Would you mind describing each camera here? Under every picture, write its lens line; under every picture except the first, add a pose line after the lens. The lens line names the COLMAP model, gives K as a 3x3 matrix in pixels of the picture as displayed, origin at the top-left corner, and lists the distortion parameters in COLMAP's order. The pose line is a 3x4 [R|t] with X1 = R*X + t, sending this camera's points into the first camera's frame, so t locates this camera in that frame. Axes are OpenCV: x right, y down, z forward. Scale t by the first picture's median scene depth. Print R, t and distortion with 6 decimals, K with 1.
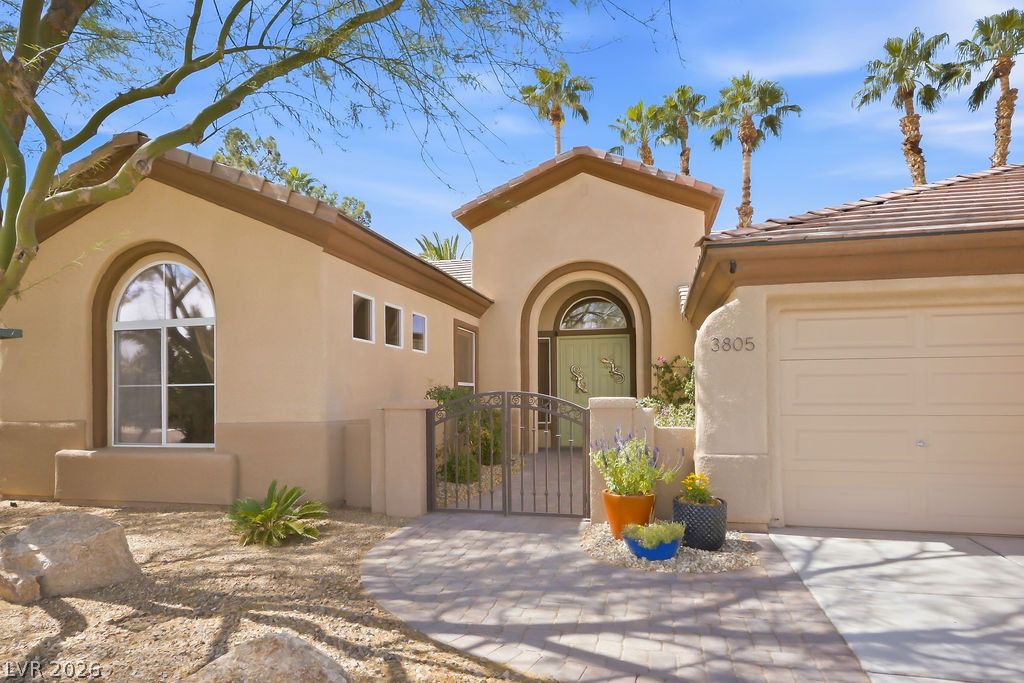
lens RADIAL K [[602.9, 0, 516.7], [0, 602.9, 398.4], [0, 0, 1]] dist [0.002701, 0.000253]
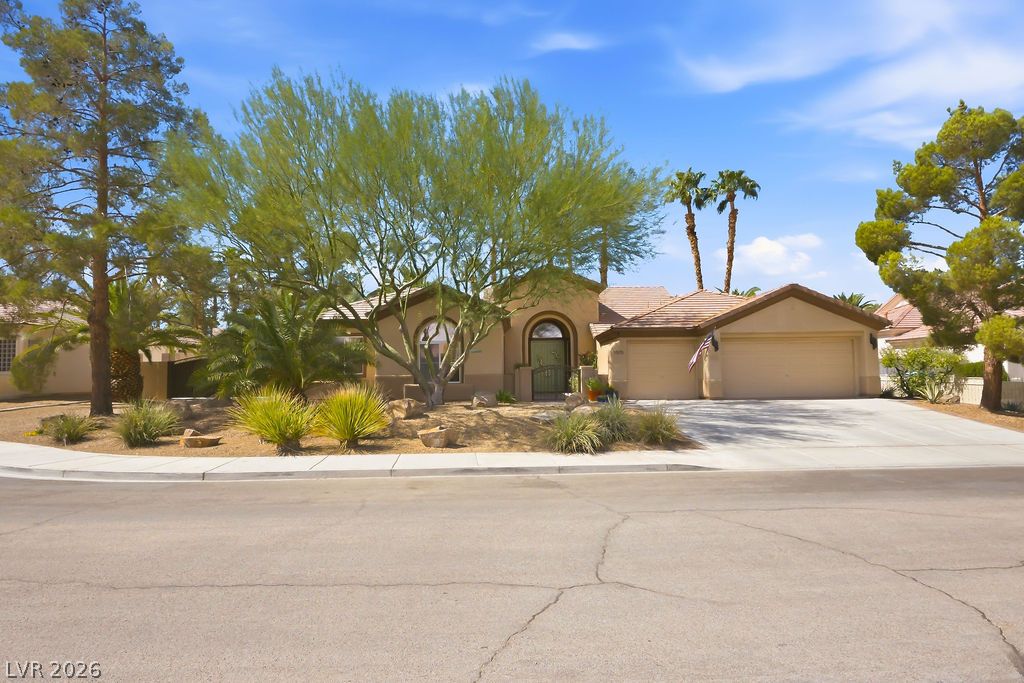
lens RADIAL K [[578.8, 0, 501.7], [0, 578.8, 342.2], [0, 0, 1]] dist [-0.003815, -0.000635]
pose [[0.977677, 0.009600, 0.209893, -0.535230], [0.002823, 0.998266, -0.058804, 0.029017], [-0.210094, 0.058084, 0.975954, -1.148493]]
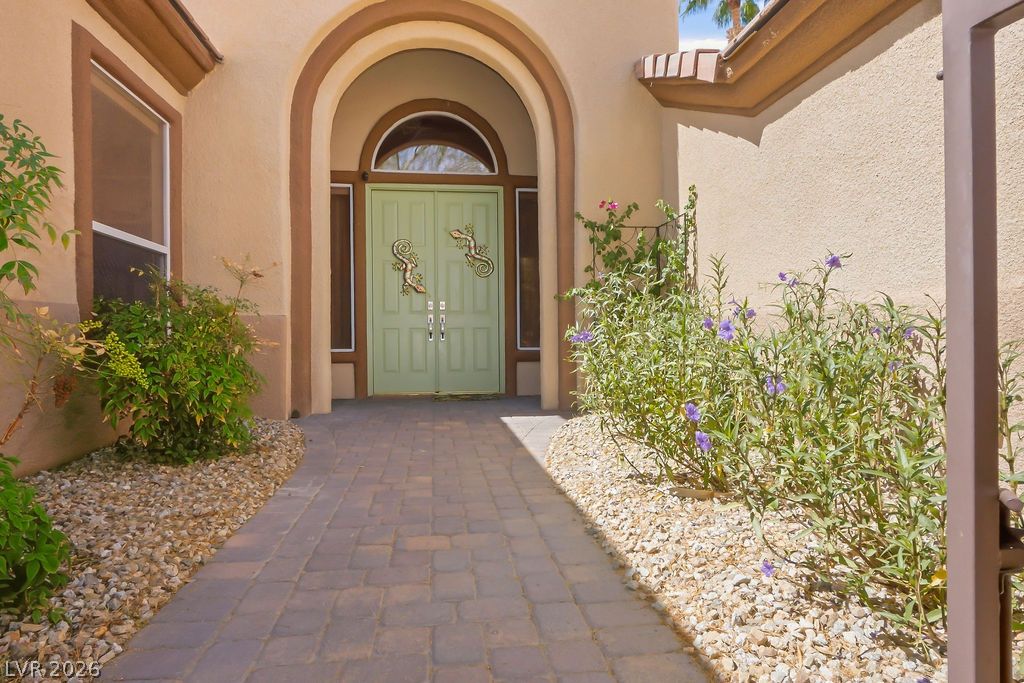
lens RADIAL K [[578.8, 0, 501.7], [0, 578.8, 342.2], [0, 0, 1]] dist [-0.003815, -0.000635]
pose [[0.943926, 0.002090, 0.330150, 0.013141], [-0.003688, 0.999984, 0.004214, 0.036340], [-0.330136, -0.005196, 0.943919, 0.552258]]
